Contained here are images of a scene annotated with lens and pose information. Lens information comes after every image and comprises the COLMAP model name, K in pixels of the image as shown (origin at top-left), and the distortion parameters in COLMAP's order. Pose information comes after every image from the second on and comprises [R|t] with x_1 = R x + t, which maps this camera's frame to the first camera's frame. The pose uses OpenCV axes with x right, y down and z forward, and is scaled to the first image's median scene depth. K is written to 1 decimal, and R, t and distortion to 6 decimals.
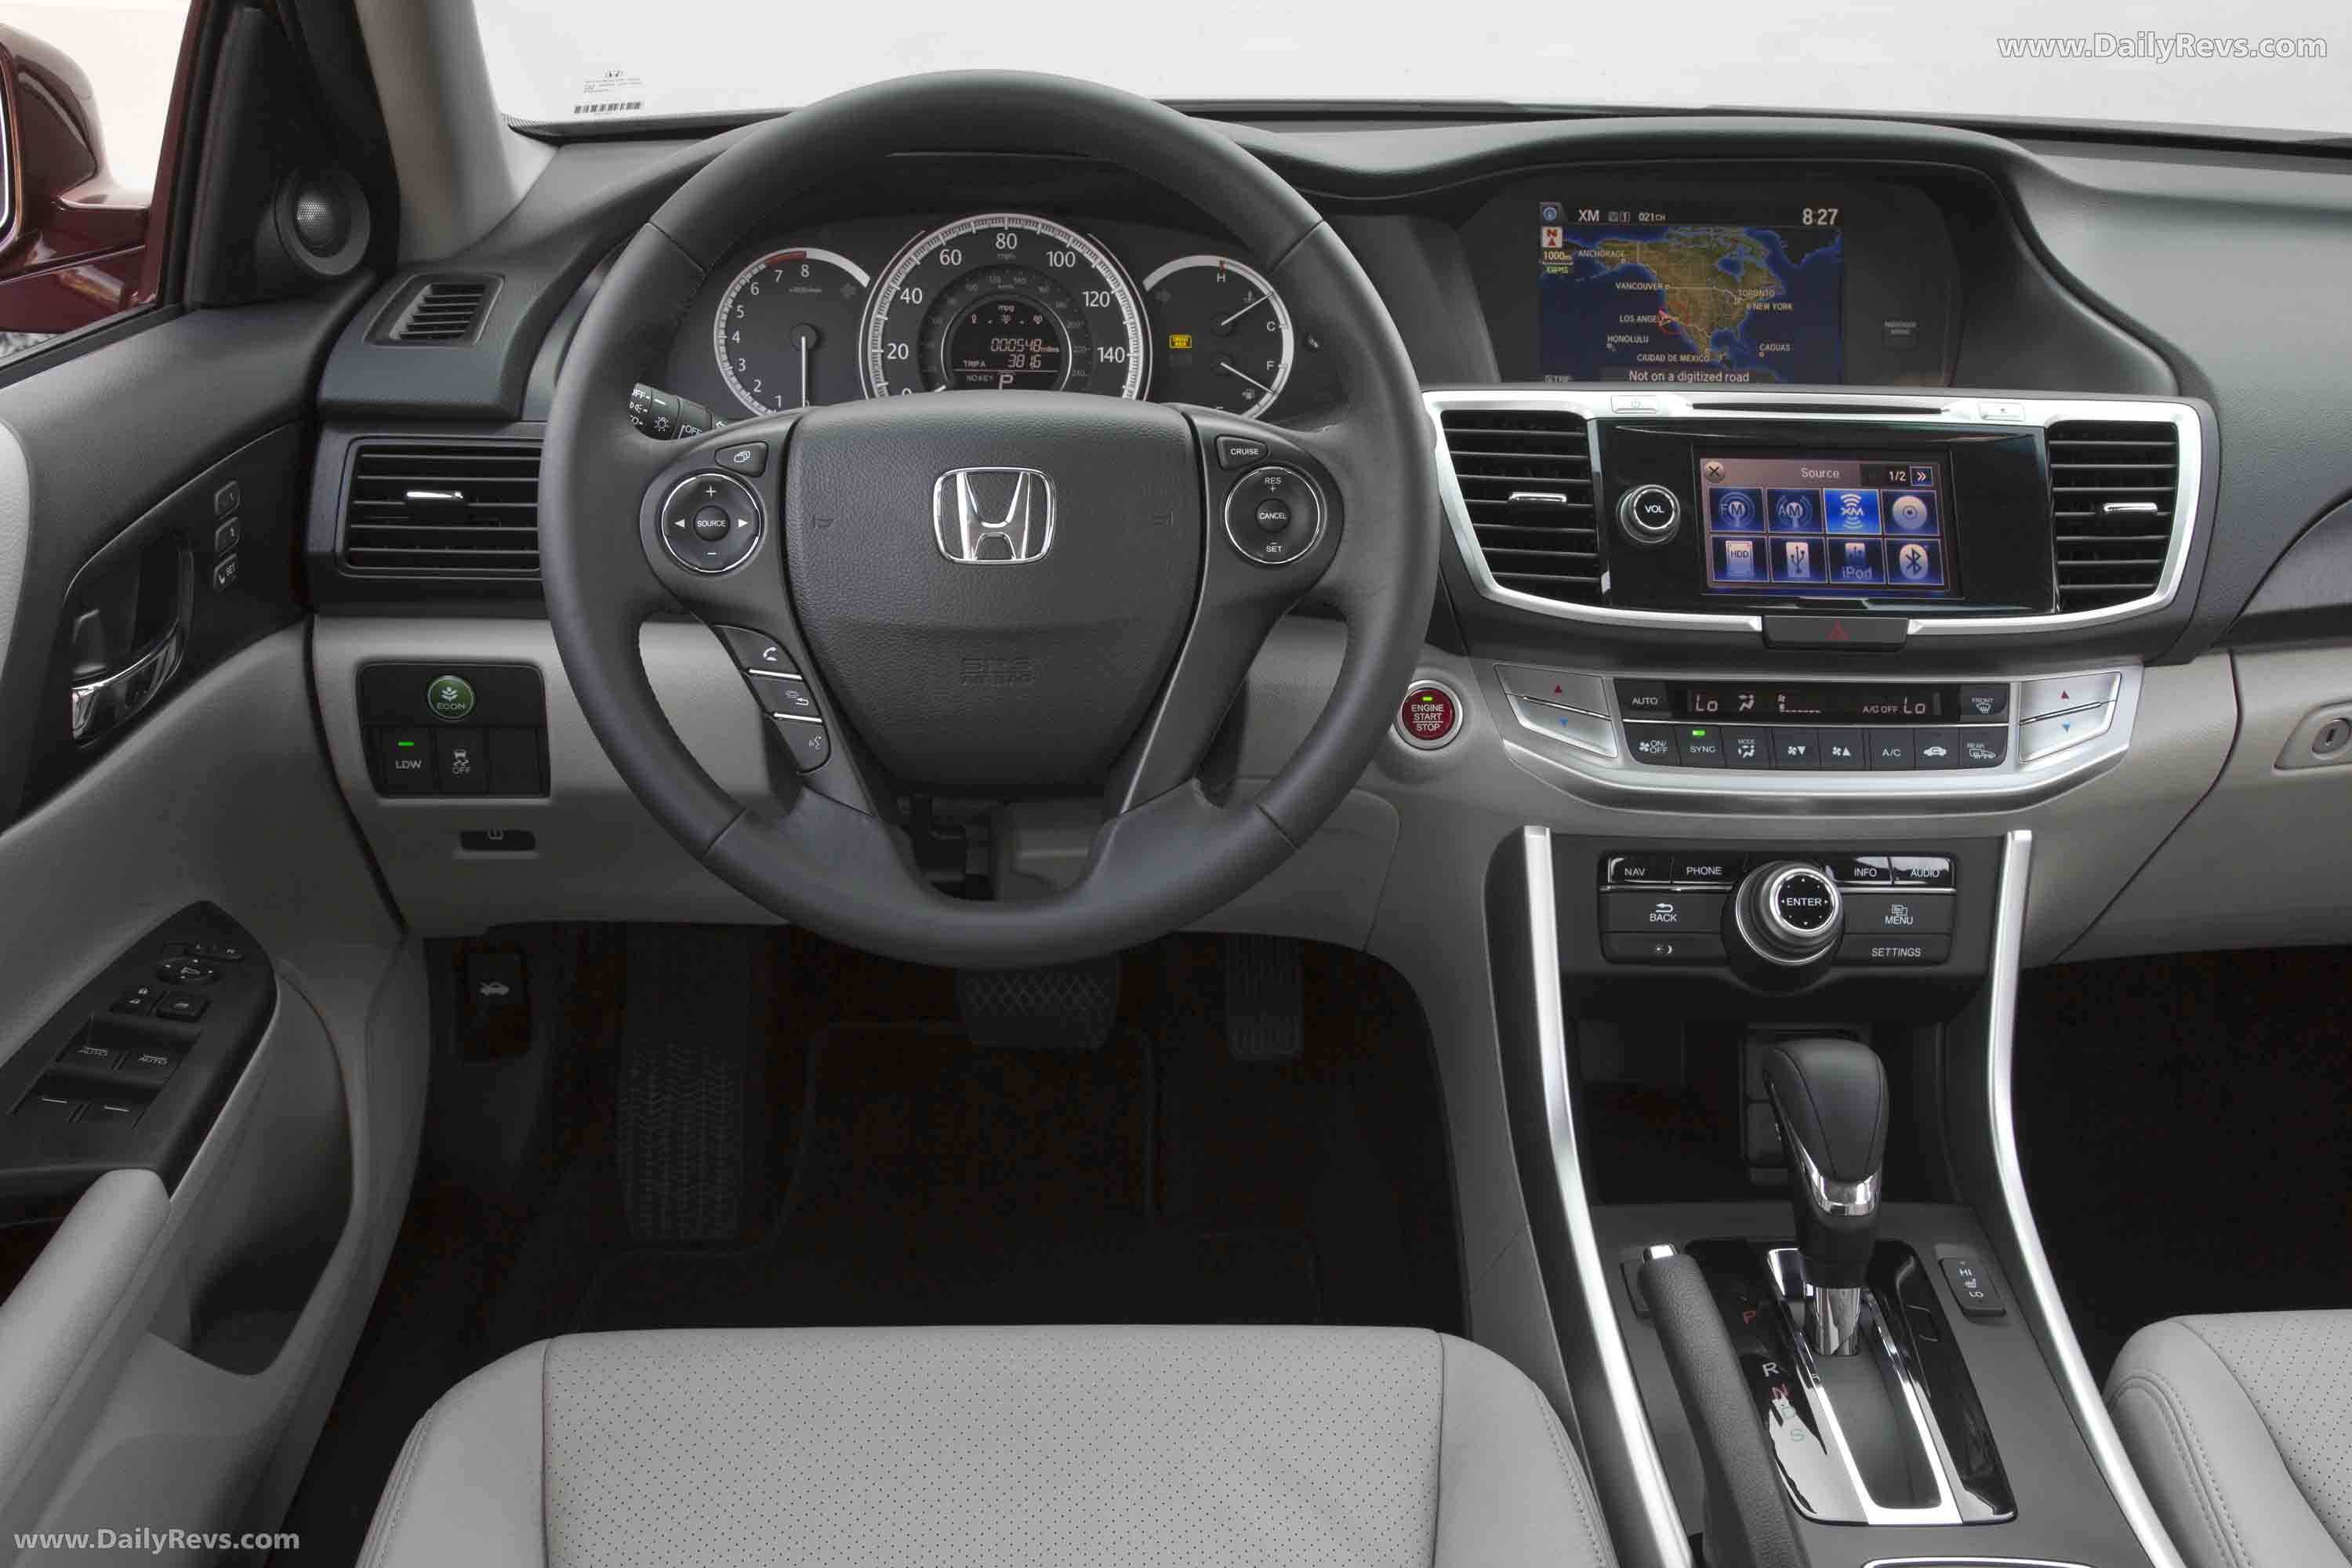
lens RADIAL K [[2440.8, 0, 1212.7], [0, 2440.8, 794.3], [0, 0, 1]] dist [-0.020245, 0.175860]
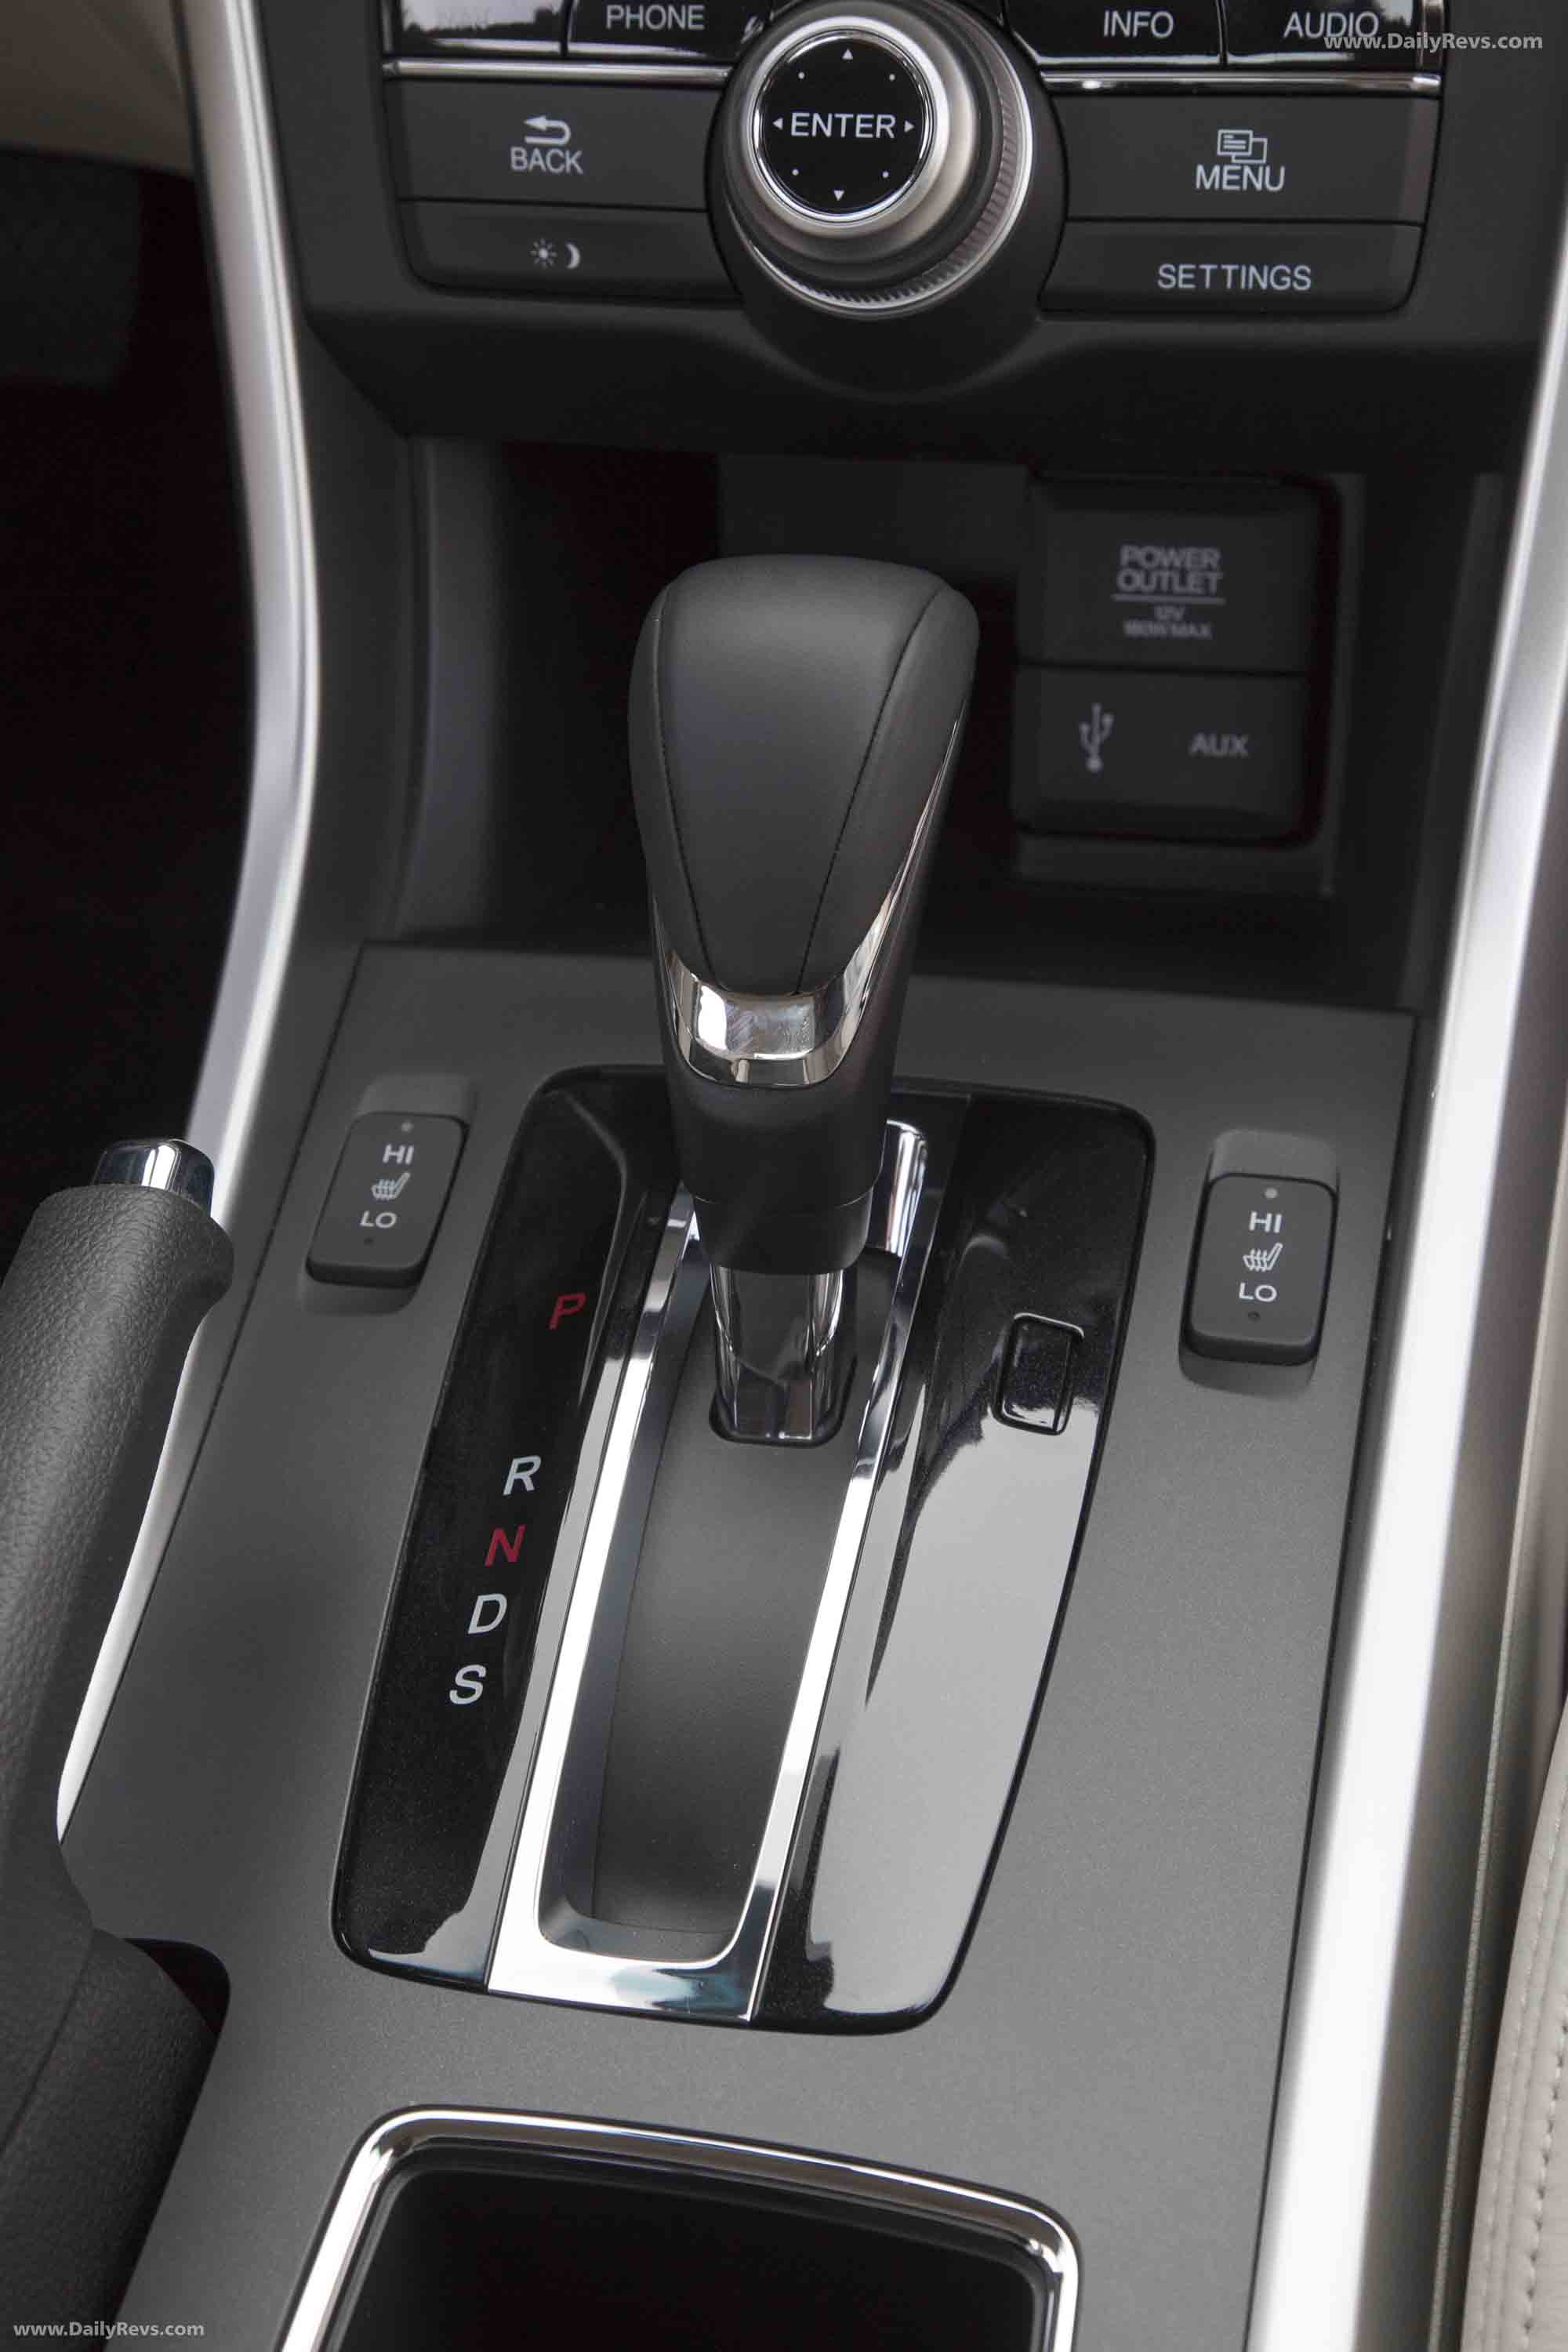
lens RADIAL K [[4087.3, 0, 749.6], [0, 4087.3, 1180.0], [0, 0, 1]] dist [-0.017376, 1.622950]
pose [[0.959248, 0.086089, -0.269133, 0.385487], [0.006076, 0.945954, 0.324244, -0.001572], [0.282502, -0.312666, 0.906881, 0.436197]]
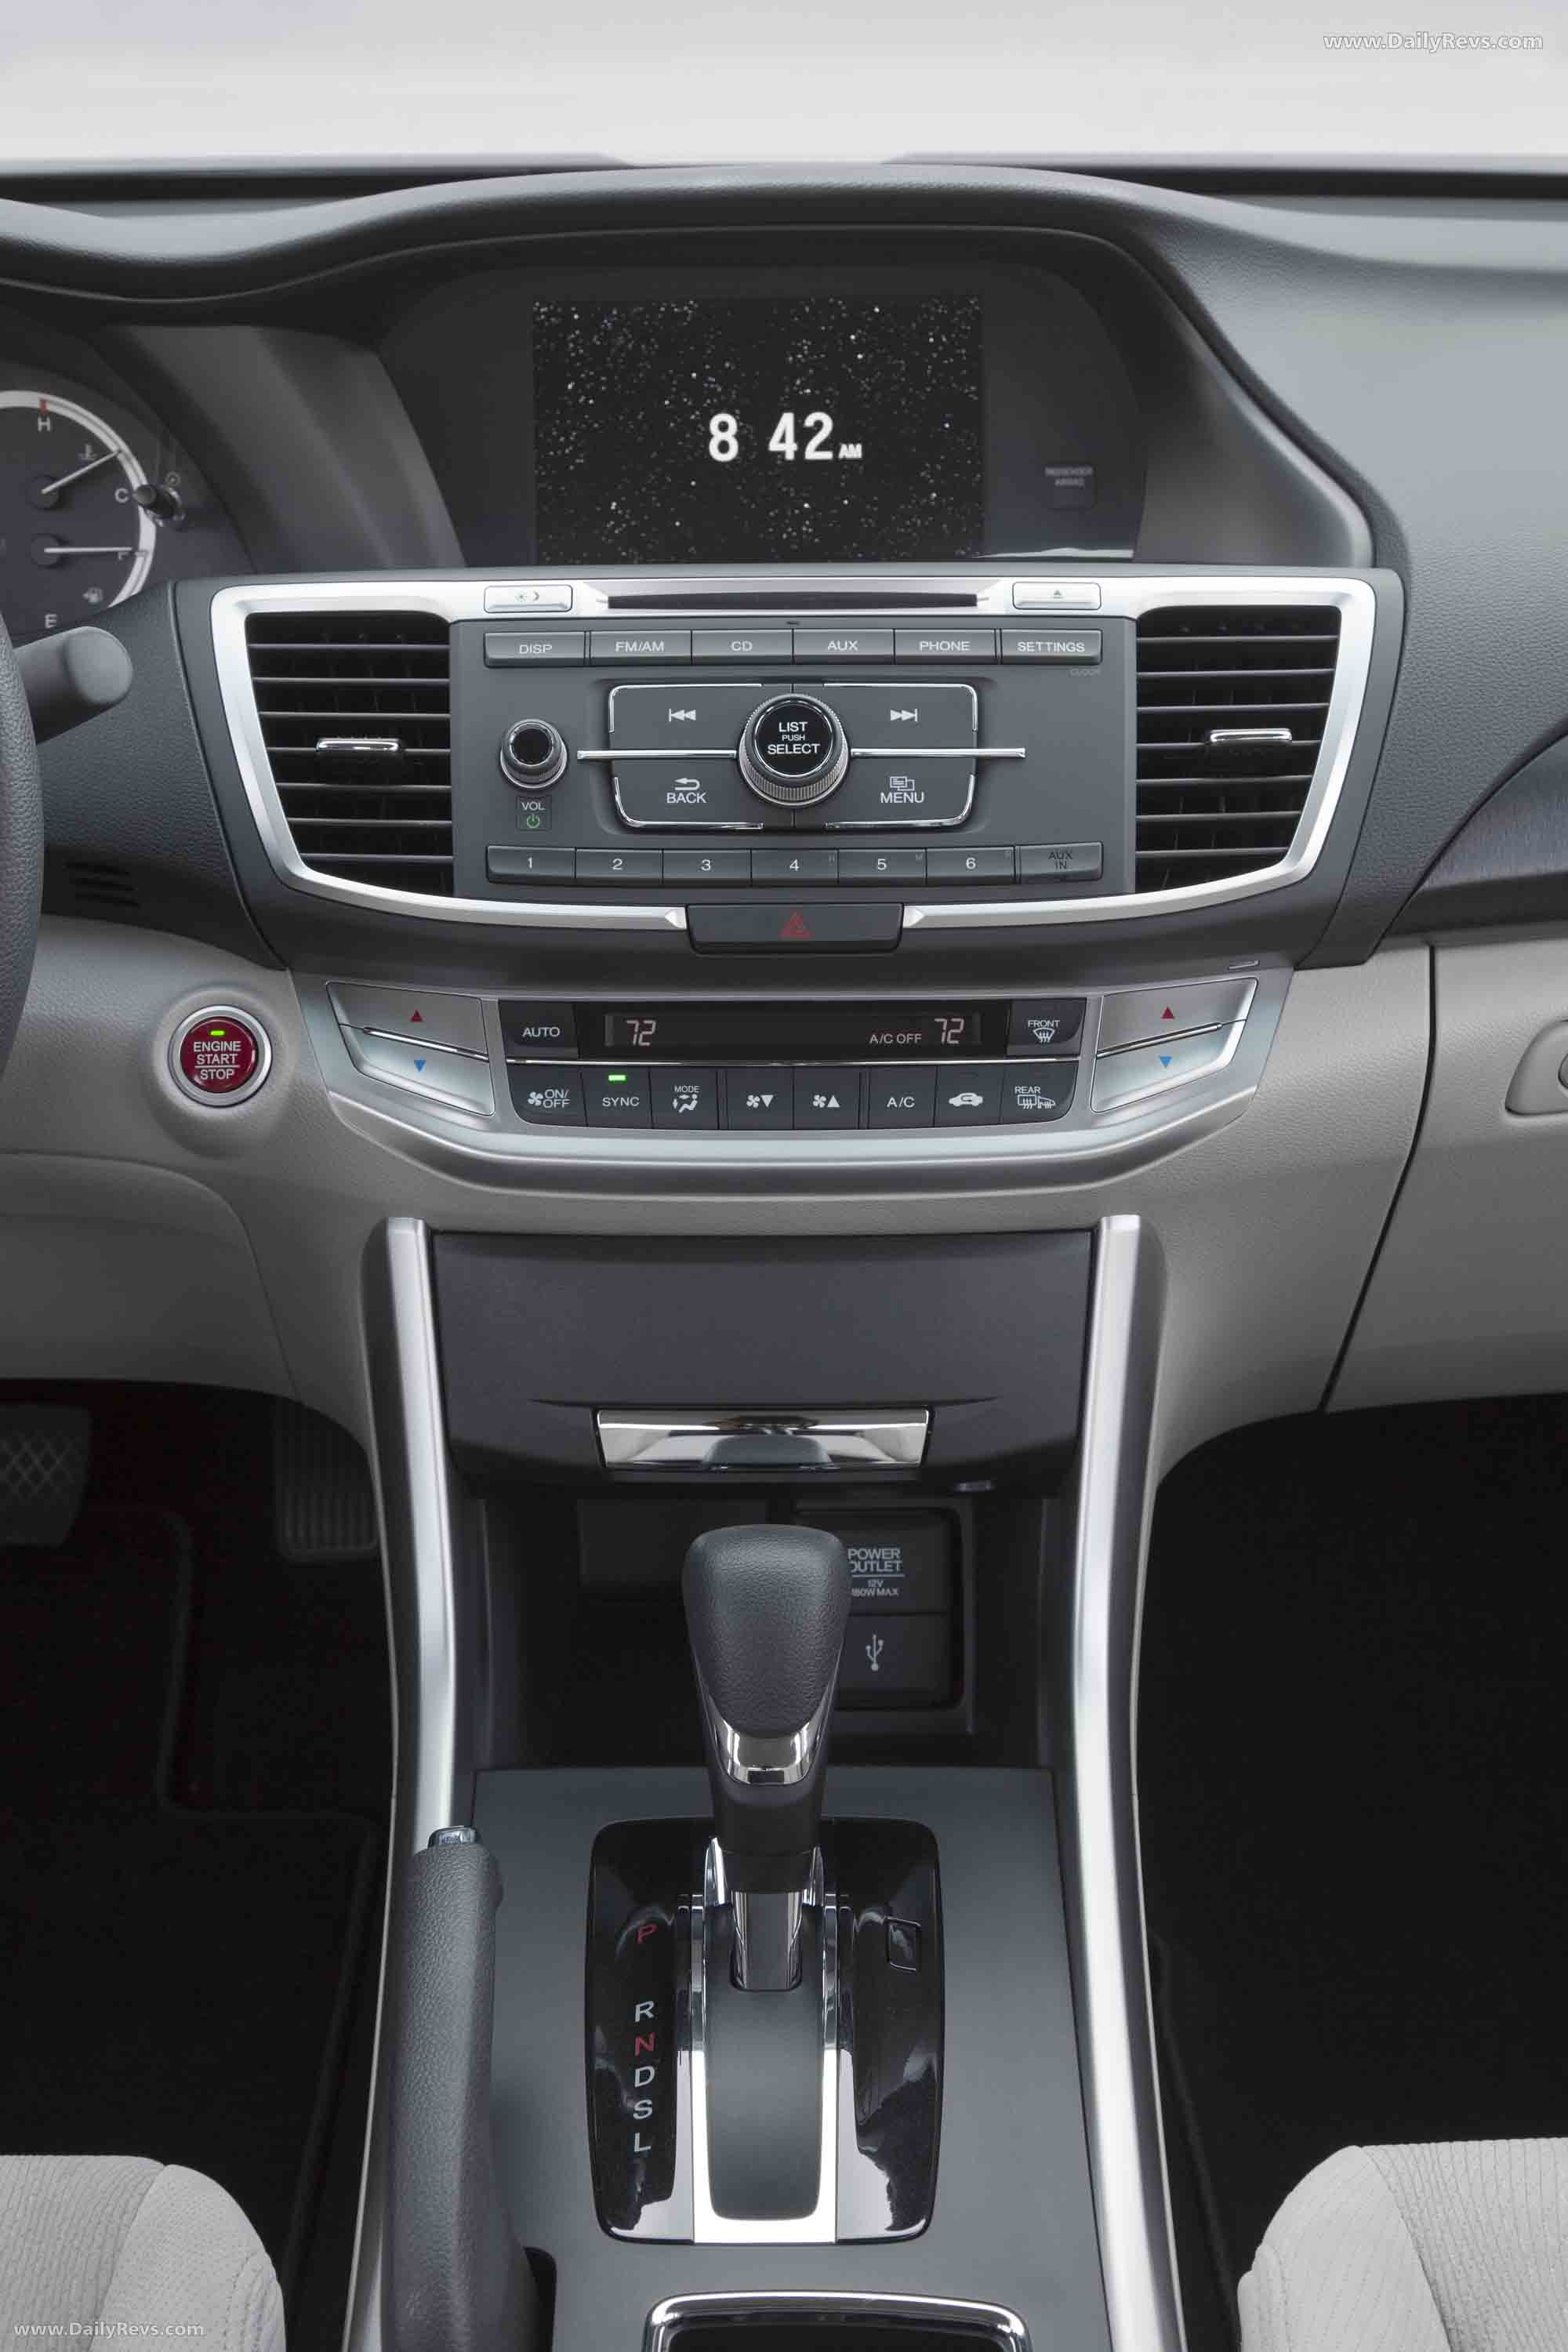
lens RADIAL K [[3479.3, 0, 784.0], [0, 3479.3, 1176.0], [0, 0, 1]] dist [0.142487, -0.049238]
pose [[0.997995, -0.012676, -0.062018, 0.304040], [0.012713, 0.999919, 0.000204, 0.003004], [0.062010, -0.000992, 0.998075, 0.024150]]
